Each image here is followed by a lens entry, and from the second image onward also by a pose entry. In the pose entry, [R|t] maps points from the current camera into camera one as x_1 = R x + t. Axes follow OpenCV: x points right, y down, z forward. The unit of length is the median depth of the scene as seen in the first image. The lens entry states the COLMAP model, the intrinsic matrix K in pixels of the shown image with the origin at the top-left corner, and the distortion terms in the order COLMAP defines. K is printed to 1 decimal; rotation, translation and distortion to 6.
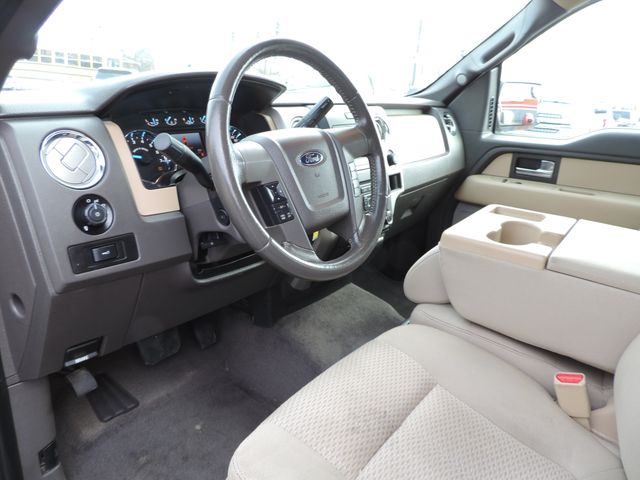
lens RADIAL K [[450.9, 0, 320.0], [0, 450.9, 240.0], [0, 0, 1]] dist [-0.021666, 0.005415]
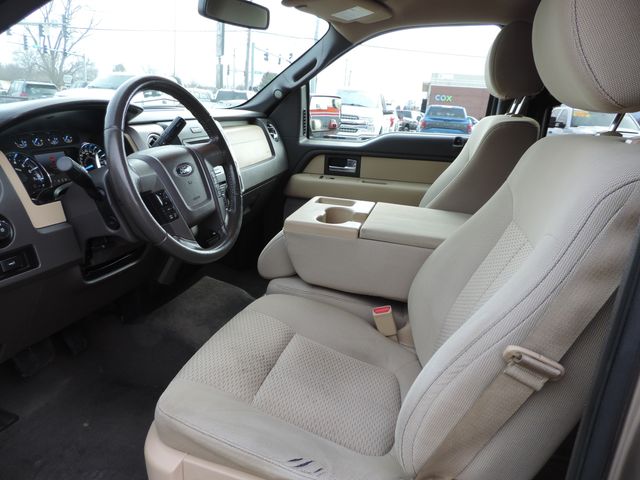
lens RADIAL K [[450.9, 0, 320.0], [0, 450.9, 240.0], [0, 0, 1]] dist [-0.021666, 0.005415]
pose [[0.921764, -0.111735, 0.371303, -0.125661], [0.113043, 0.993421, 0.018315, 0.028232], [-0.370906, 0.025091, 0.928331, -0.249925]]
